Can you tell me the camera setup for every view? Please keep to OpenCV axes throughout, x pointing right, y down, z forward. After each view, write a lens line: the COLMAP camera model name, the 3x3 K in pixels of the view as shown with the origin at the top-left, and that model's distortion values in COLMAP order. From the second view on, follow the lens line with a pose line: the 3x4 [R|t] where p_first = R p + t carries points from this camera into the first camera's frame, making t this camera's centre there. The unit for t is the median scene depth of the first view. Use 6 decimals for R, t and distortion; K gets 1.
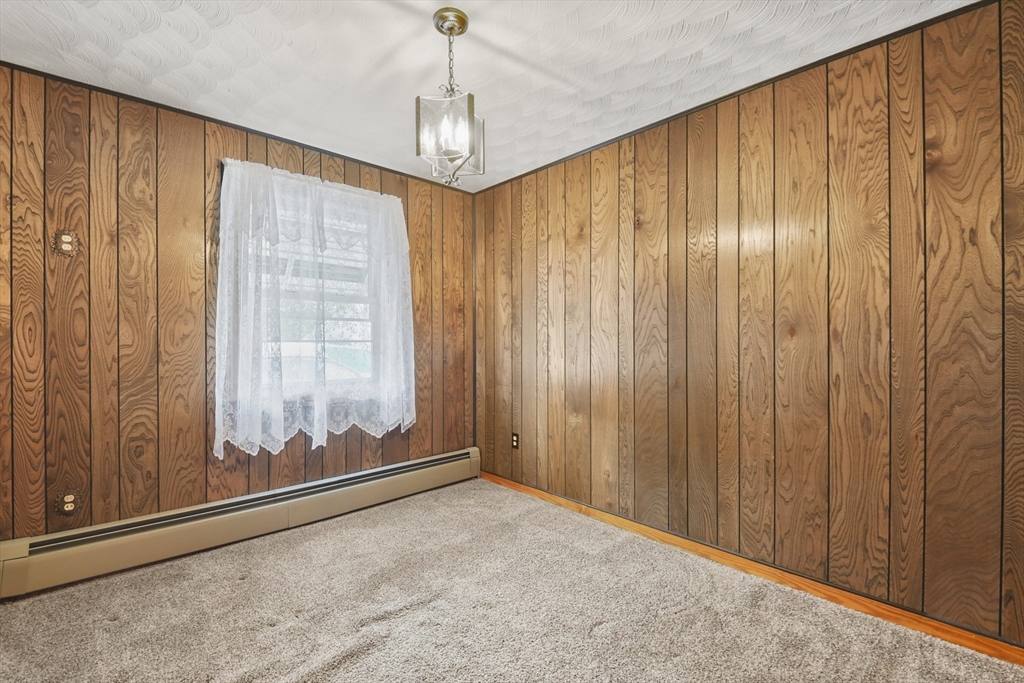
lens RADIAL K [[442.0, 0, 507.8], [0, 442.0, 353.1], [0, 0, 1]] dist [0.037050, -0.028083]
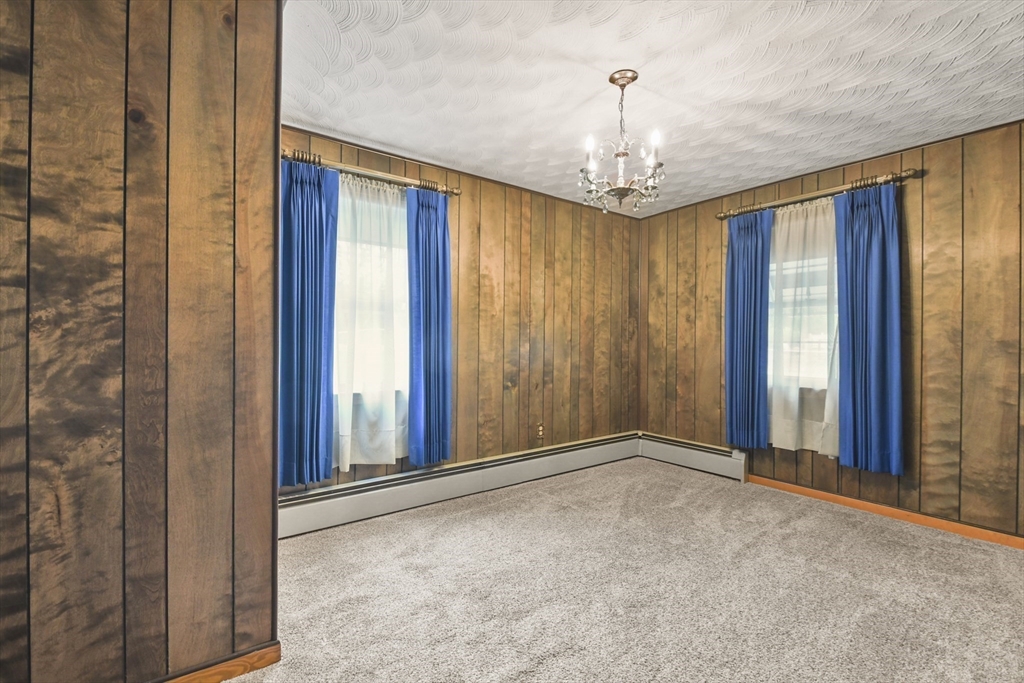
lens RADIAL K [[456.5, 0, 509.1], [0, 456.5, 346.8], [0, 0, 1]] dist [0.022970, -0.016105]
pose [[0.993979, 0.007235, -0.109329, -0.292283], [-0.008831, 0.999861, -0.014120, 0.008893], [0.109211, 0.015000, 0.993905, -0.262554]]
